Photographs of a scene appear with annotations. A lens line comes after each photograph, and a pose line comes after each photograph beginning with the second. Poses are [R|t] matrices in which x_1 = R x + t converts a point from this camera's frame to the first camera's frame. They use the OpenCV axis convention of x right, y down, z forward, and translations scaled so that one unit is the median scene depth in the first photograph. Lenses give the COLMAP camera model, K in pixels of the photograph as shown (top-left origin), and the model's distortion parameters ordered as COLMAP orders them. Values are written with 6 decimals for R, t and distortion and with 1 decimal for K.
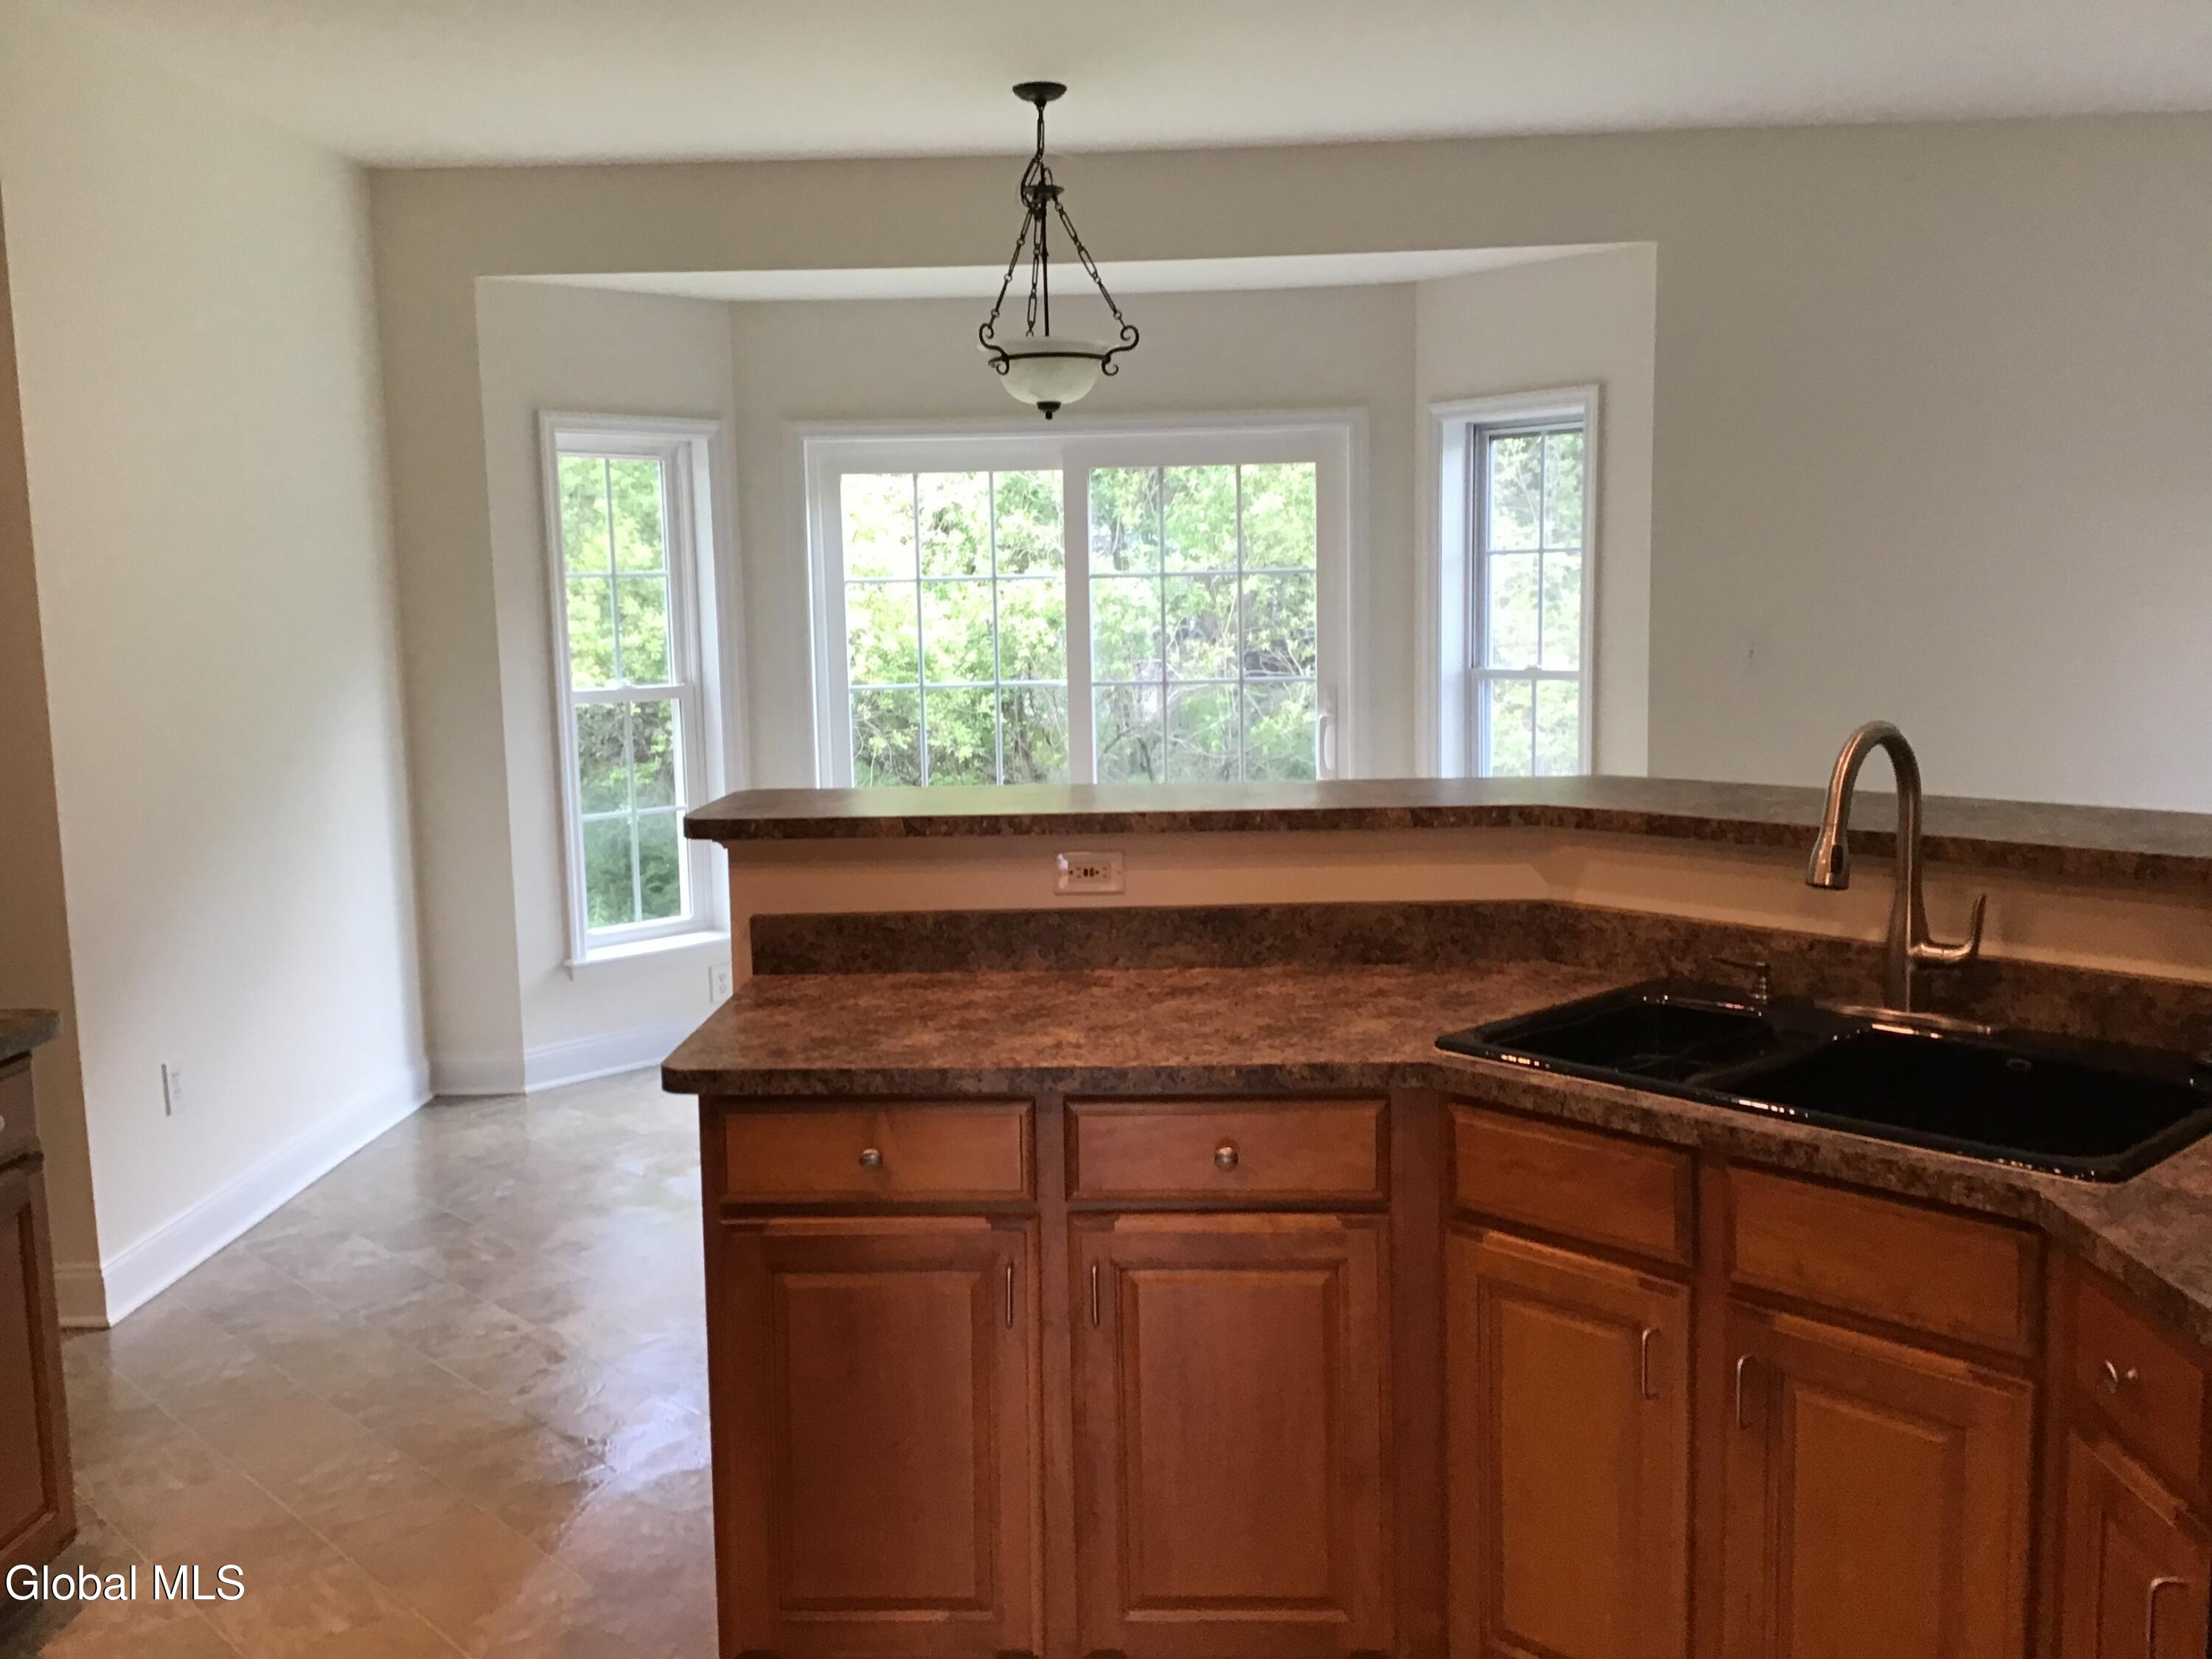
lens RADIAL K [[1977.3, 0, 1087.7], [0, 1977.3, 839.0], [0, 0, 1]] dist [0.092652, -0.107239]
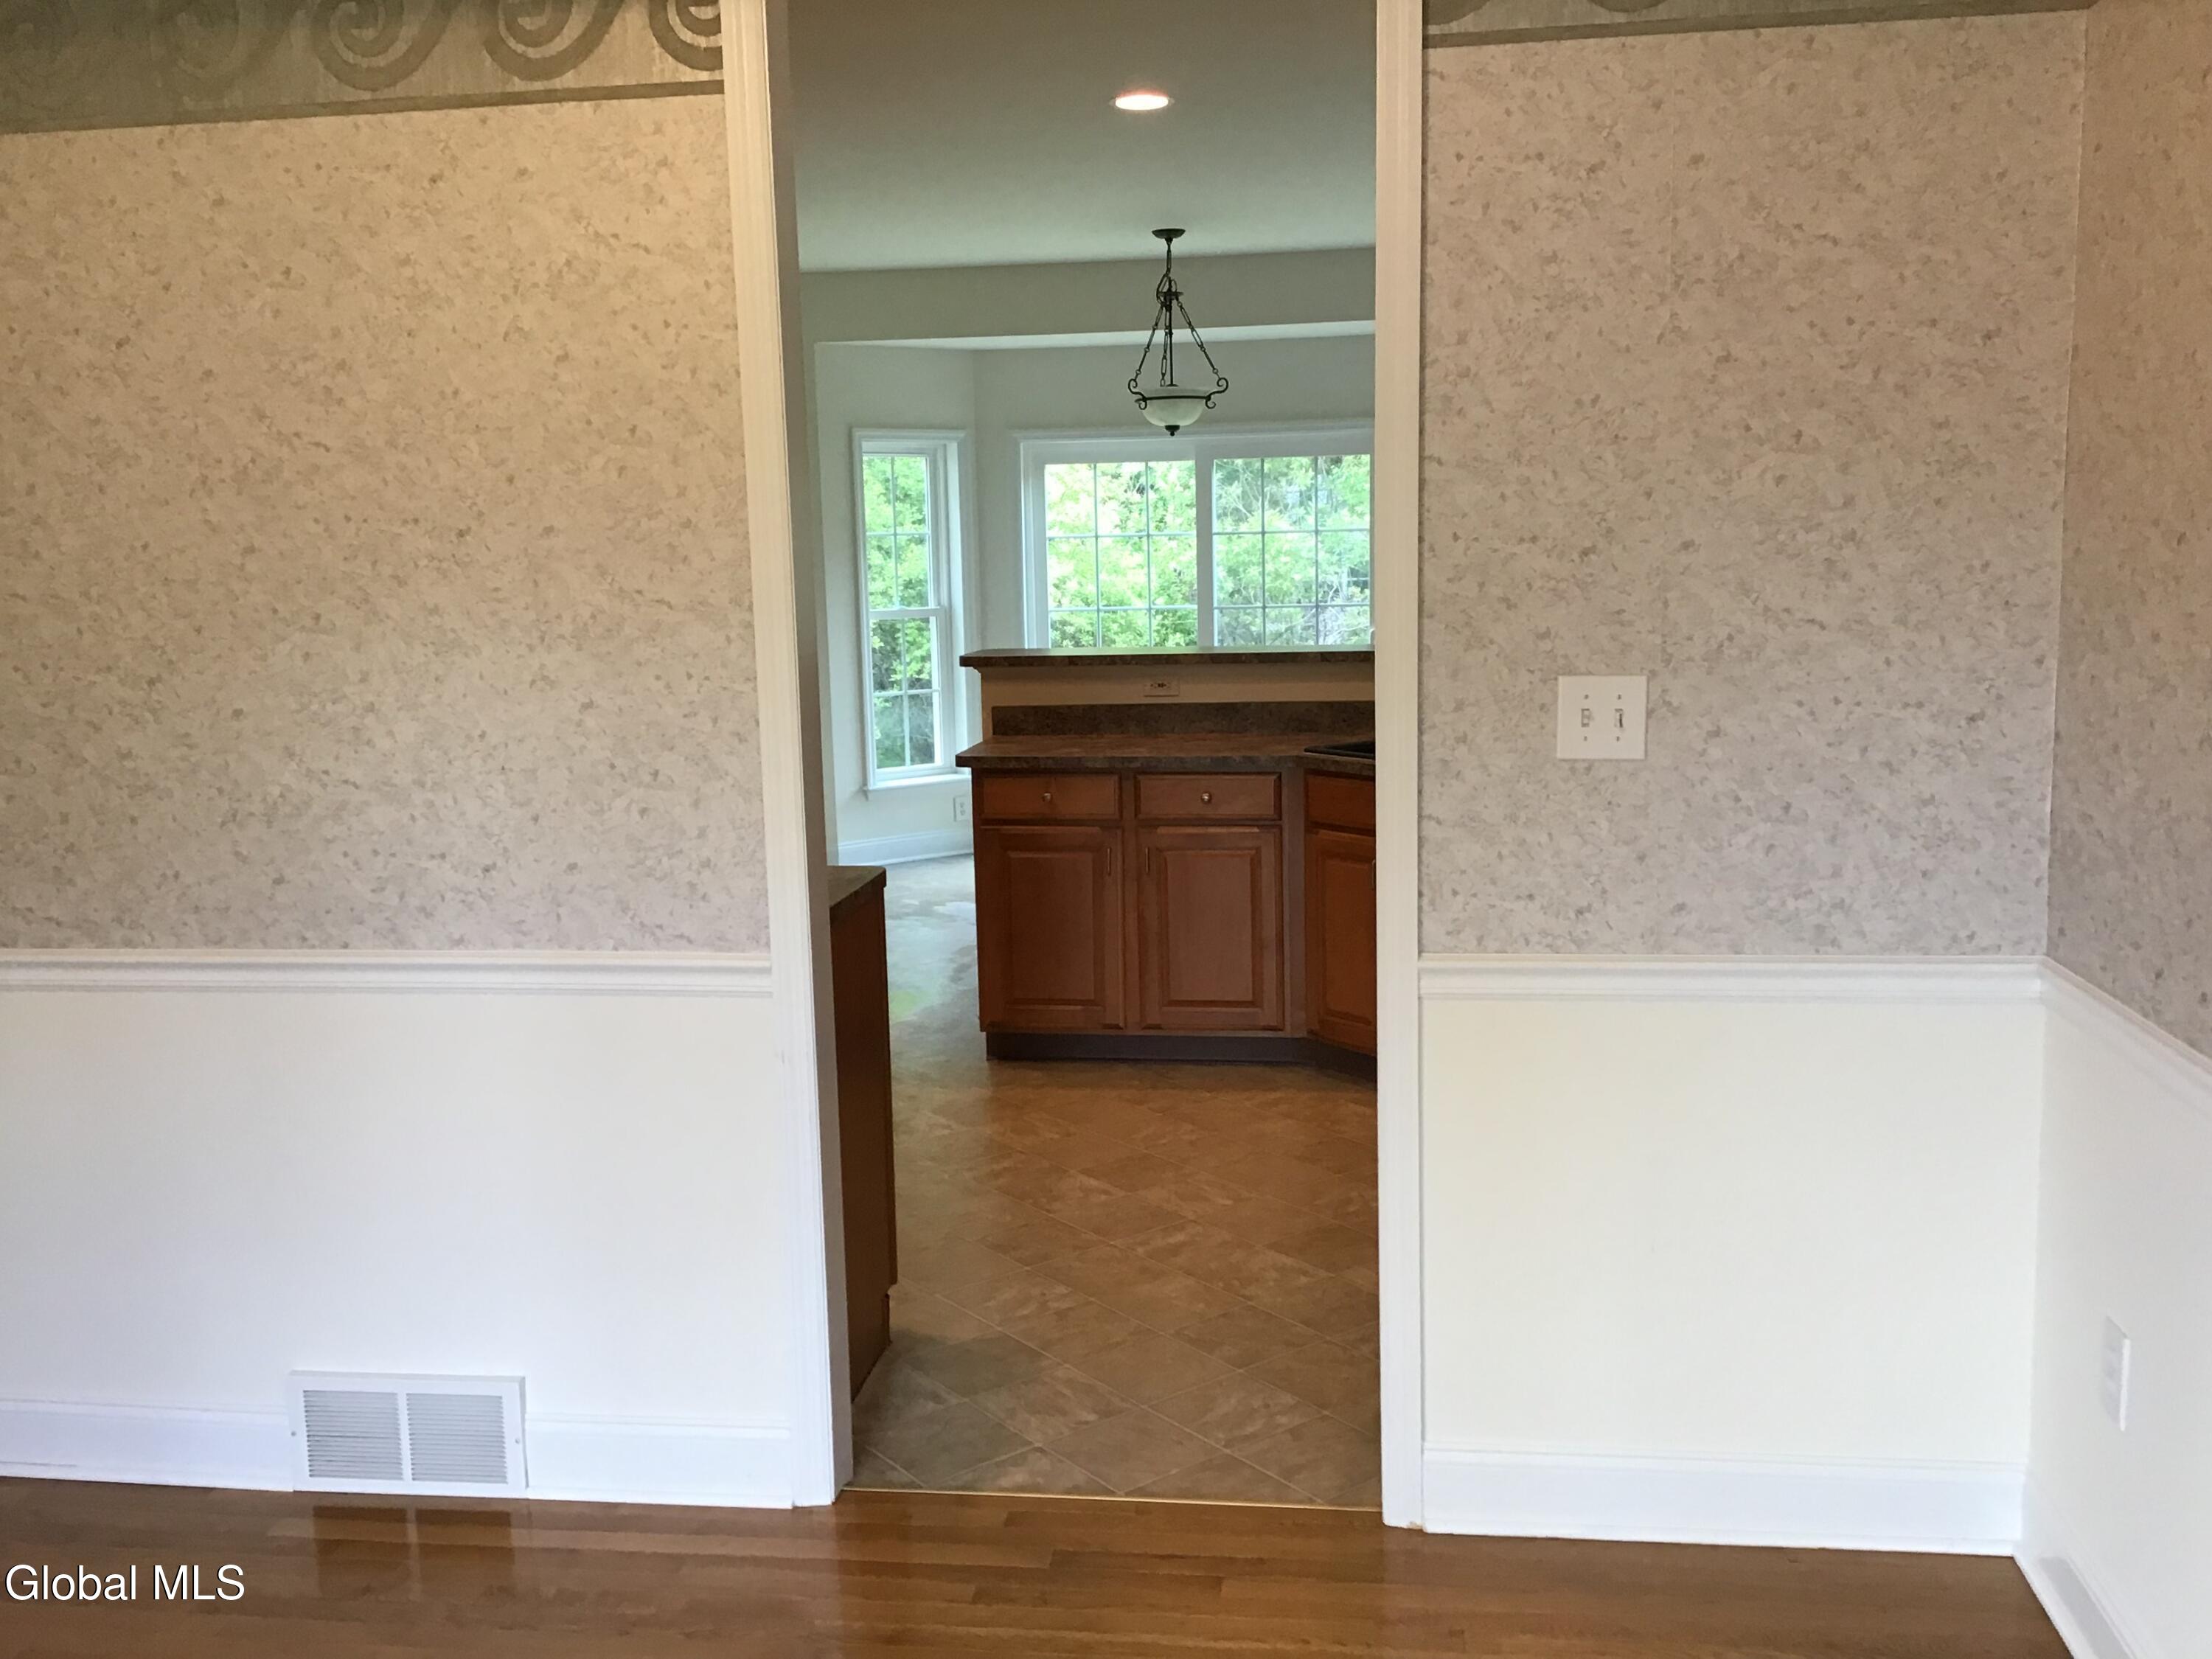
lens RADIAL K [[1977.3, 0, 1116.8], [0, 1977.3, 817.1], [0, 0, 1]] dist [0.092652, -0.107239]
pose [[0.995753, 0.010962, -0.091414, 0.086283], [-0.009848, 0.999872, 0.012622, 0.076962], [0.091541, -0.011668, 0.995733, -0.606839]]
